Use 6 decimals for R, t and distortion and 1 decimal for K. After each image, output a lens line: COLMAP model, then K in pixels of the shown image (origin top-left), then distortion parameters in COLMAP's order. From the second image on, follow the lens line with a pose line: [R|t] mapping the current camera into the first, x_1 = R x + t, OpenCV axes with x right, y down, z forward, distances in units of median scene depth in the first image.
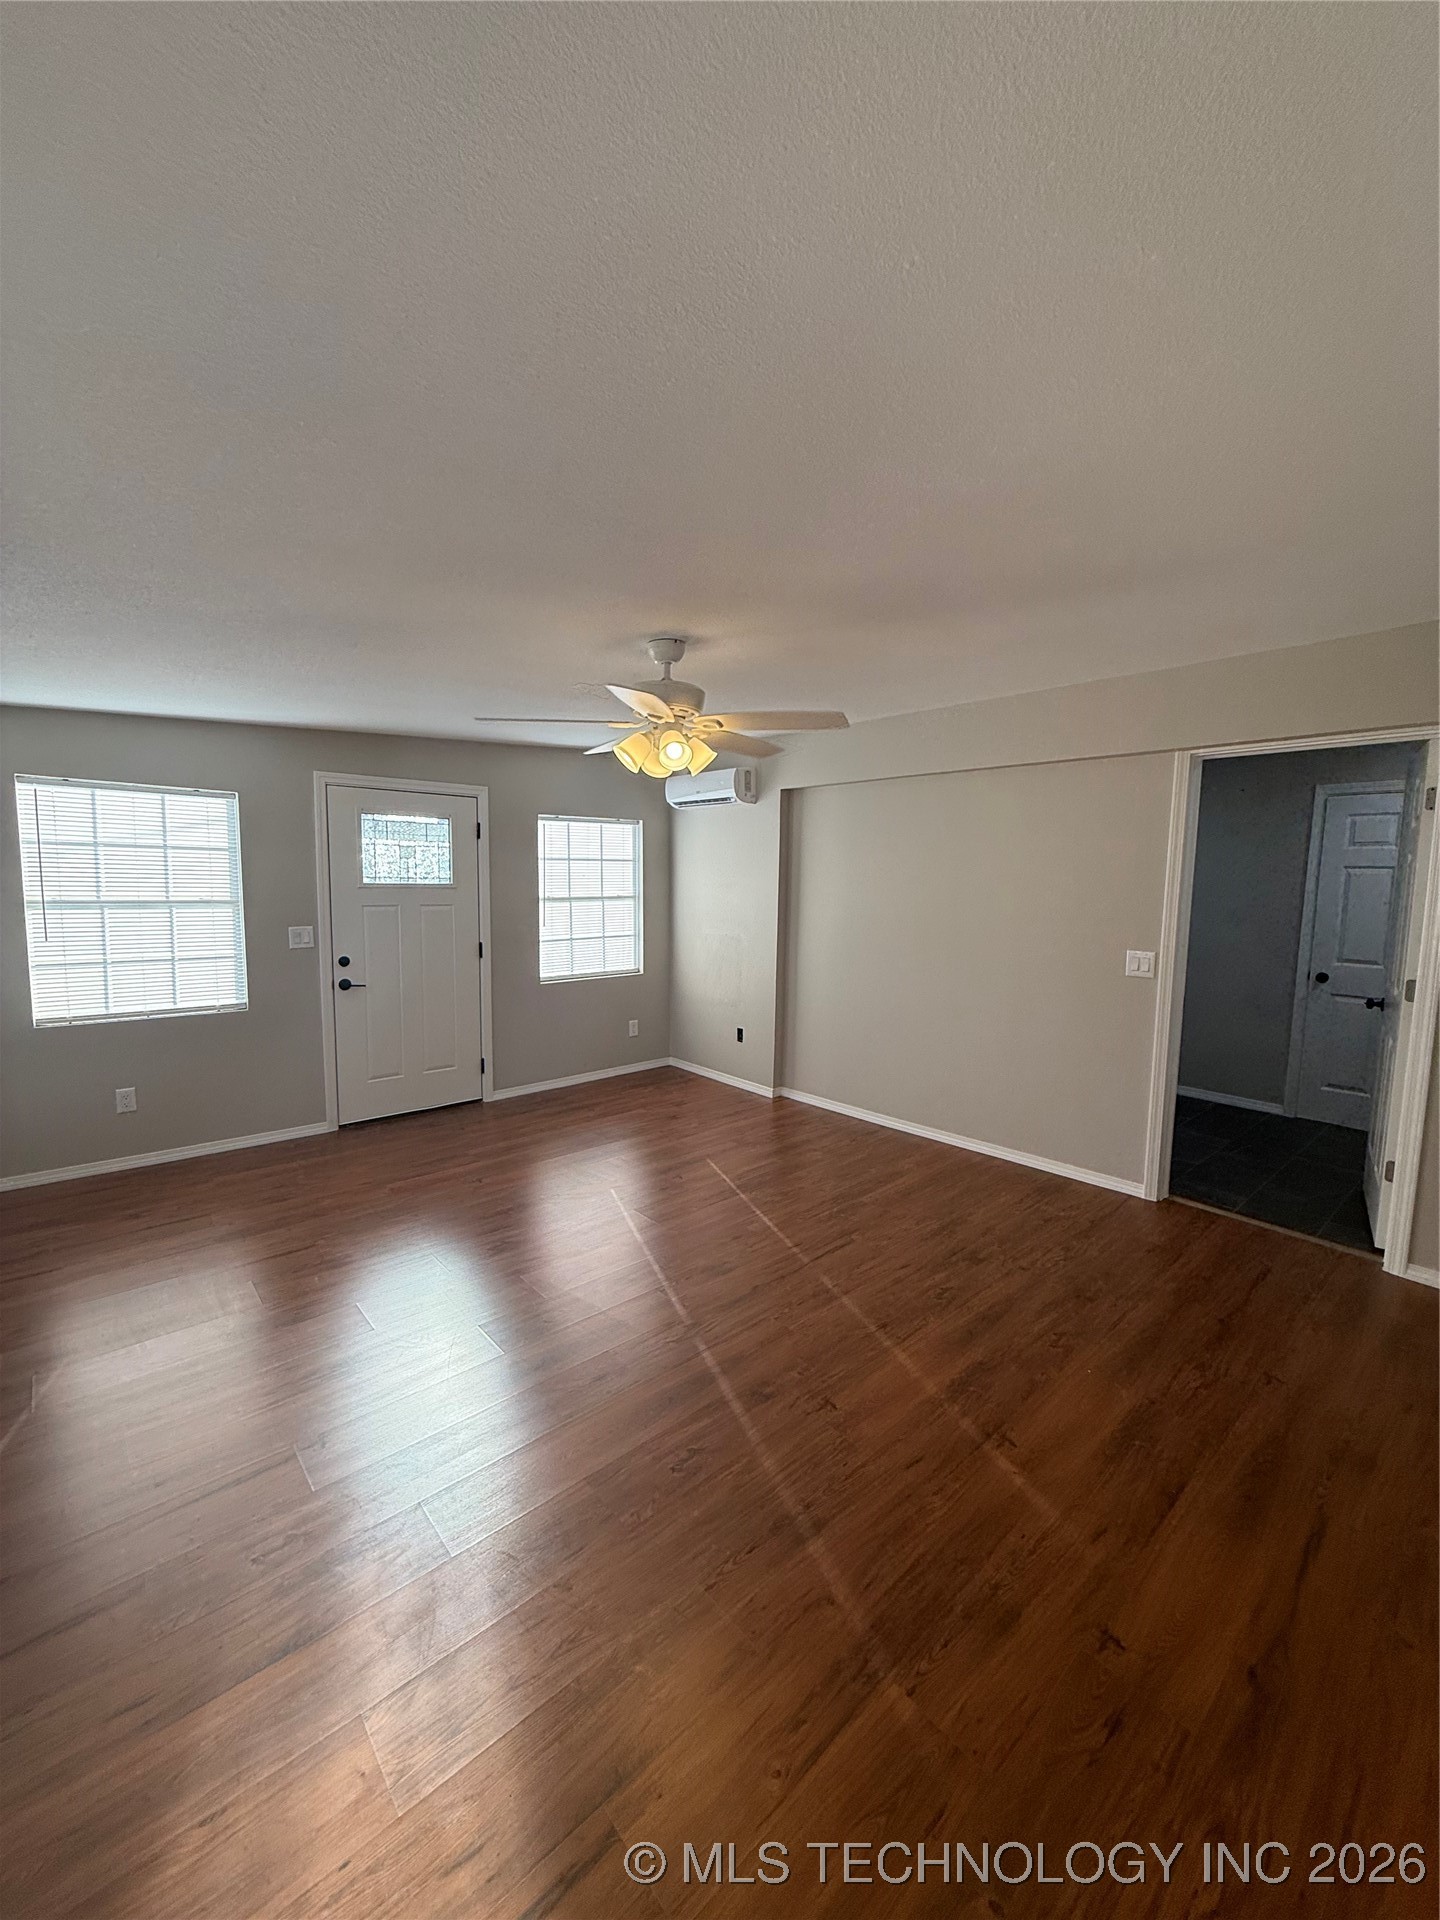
lens RADIAL K [[765.1, 0, 717.8], [0, 765.1, 961.6], [0, 0, 1]] dist [-0.000634, 0.000322]
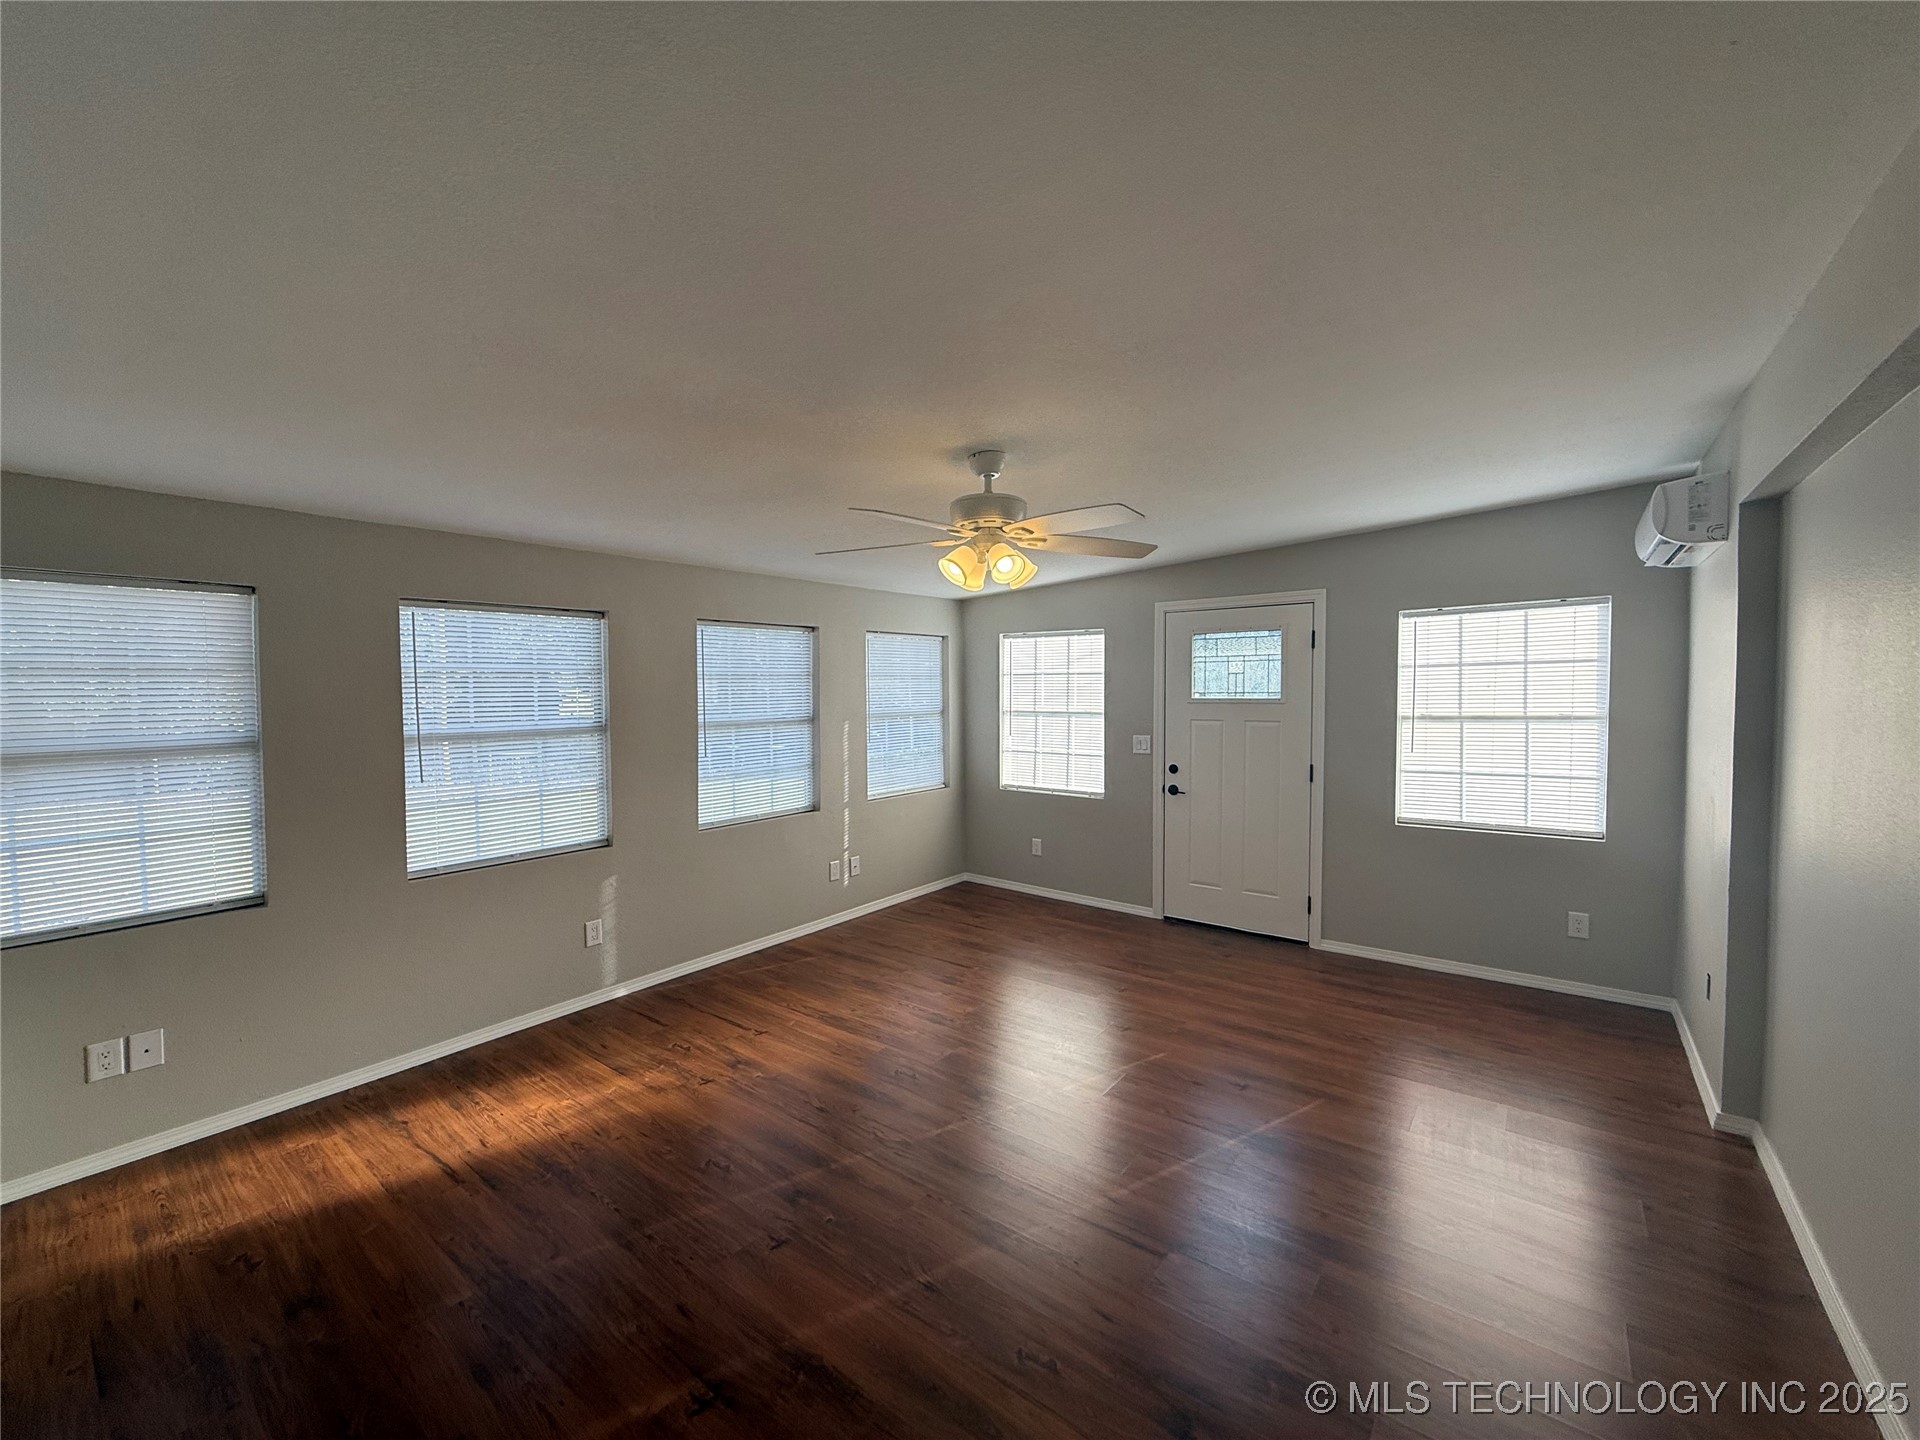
lens RADIAL K [[765.1, 0, 959.1], [0, 765.1, 725.1], [0, 0, 1]] dist [-0.000634, 0.000322]
pose [[0.180616, 0.028648, -0.983136, 0.549112], [-0.094939, 0.995416, 0.011564, -0.047352], [0.978961, 0.091250, 0.182508, 0.491797]]
